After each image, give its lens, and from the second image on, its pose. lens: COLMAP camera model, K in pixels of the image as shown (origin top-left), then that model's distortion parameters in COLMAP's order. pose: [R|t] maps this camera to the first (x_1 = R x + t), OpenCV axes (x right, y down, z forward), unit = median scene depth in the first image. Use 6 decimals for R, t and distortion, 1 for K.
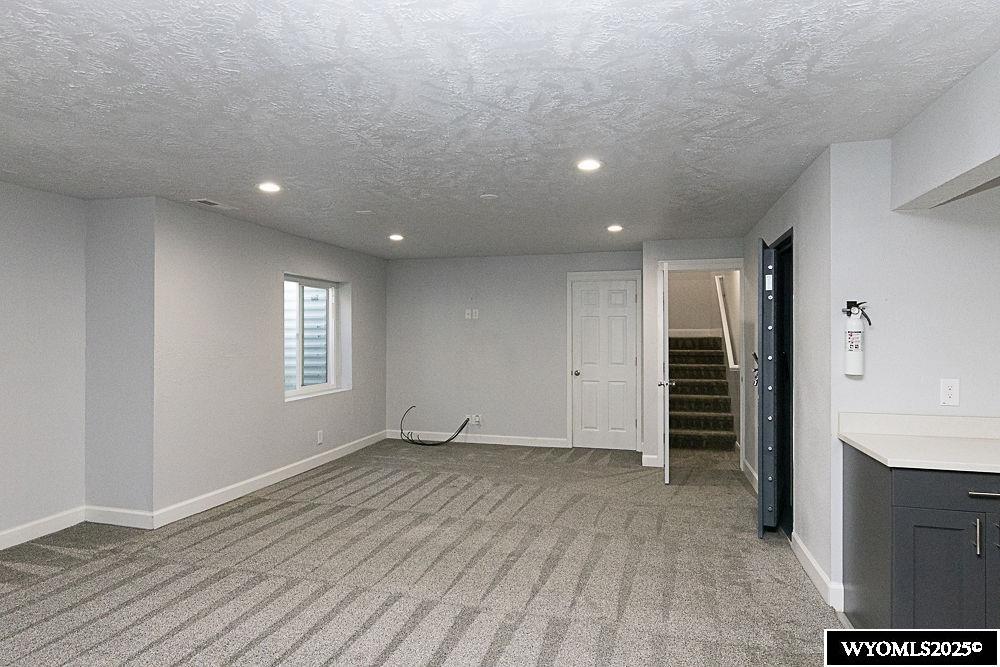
lens RADIAL K [[578.9, 0, 500.0], [0, 578.9, 333.5], [0, 0, 1]] dist [0.016137, 0.000440]
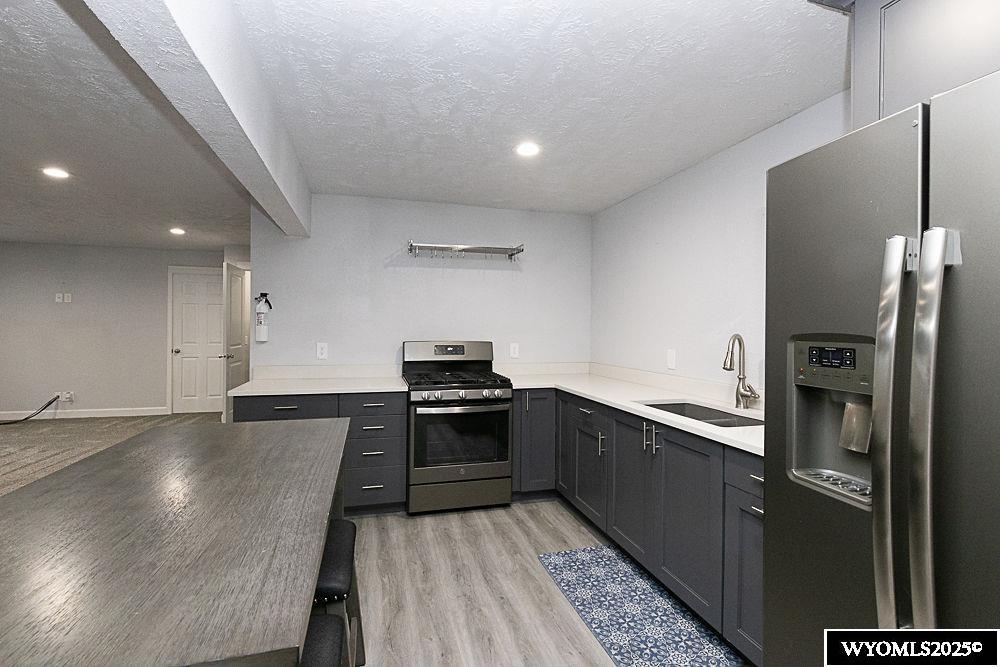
lens RADIAL K [[439.8, 0, 500.0], [0, 439.8, 333.5], [0, 0, 1]] dist [0.001128, 0.000243]
pose [[0.851341, 0.004478, 0.524593, 0.325961], [-0.012868, 0.999841, 0.012348, 0.018422], [-0.524455, -0.017263, 0.851263, -0.174986]]
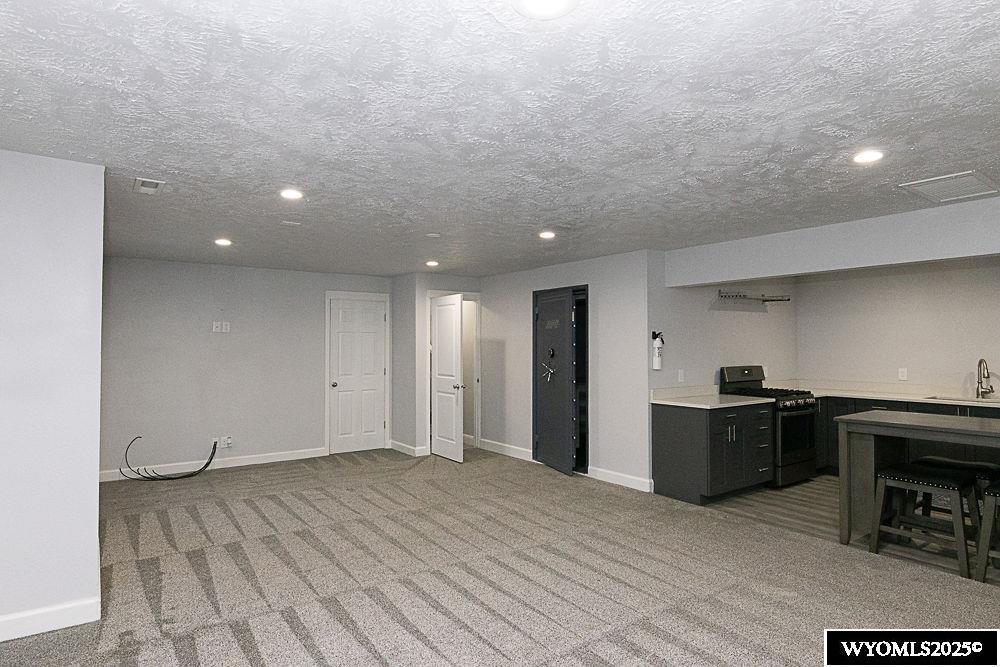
lens RADIAL K [[578.9, 0, 500.0], [0, 578.9, 333.5], [0, 0, 1]] dist [0.016137, 0.000440]
pose [[0.617849, 0.016022, 0.786133, -0.767363], [0.000690, 0.999781, -0.020919, -0.005754], [-0.786296, 0.013467, 0.617703, 0.131329]]
